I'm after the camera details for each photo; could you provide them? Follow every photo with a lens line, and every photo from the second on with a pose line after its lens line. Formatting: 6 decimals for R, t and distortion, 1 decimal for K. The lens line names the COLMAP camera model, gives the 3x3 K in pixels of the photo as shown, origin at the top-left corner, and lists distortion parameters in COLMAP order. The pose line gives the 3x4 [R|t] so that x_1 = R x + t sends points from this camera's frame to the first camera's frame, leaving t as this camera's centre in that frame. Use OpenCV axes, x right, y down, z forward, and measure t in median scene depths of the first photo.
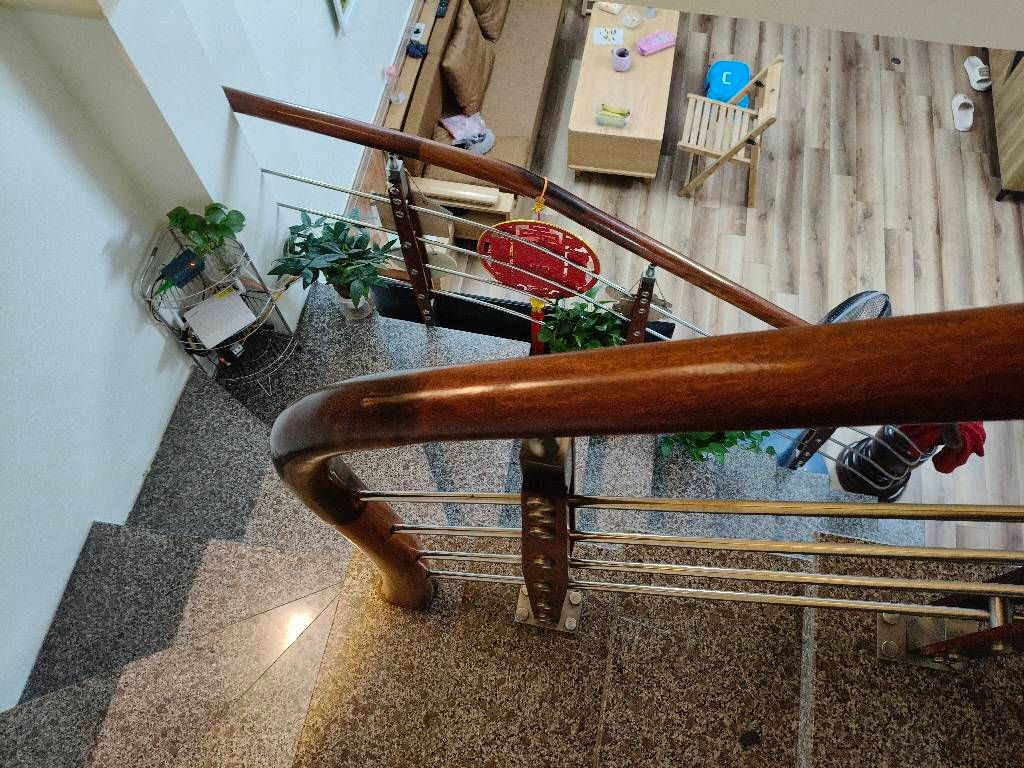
lens RADIAL K [[777.2, 0, 512.0], [0, 777.2, 384.0], [0, 0, 1]] dist [0.040655, -0.068364]
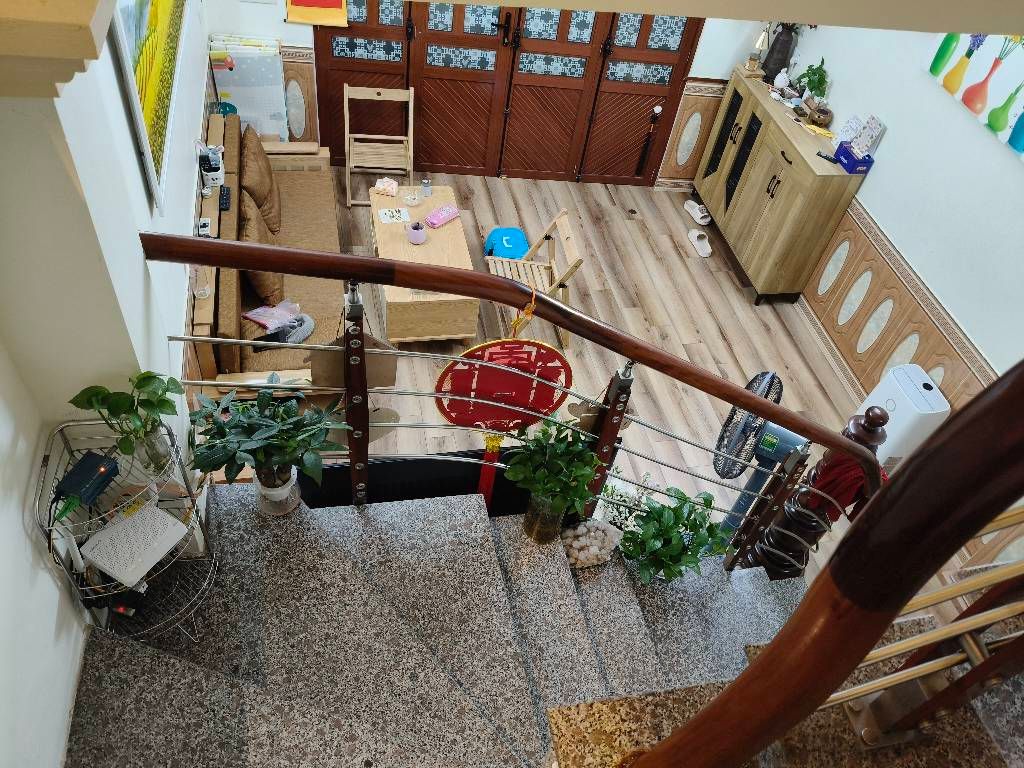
lens RADIAL K [[775.0, 0, 512.0], [0, 775.0, 384.0], [0, 0, 1]] dist [0.110138, -0.153148]
pose [[0.909772, -0.187113, 0.370546, -0.266175], [0.277527, 0.937990, -0.207737, 0.023936], [-0.308698, 0.291829, 0.905285, 0.169462]]
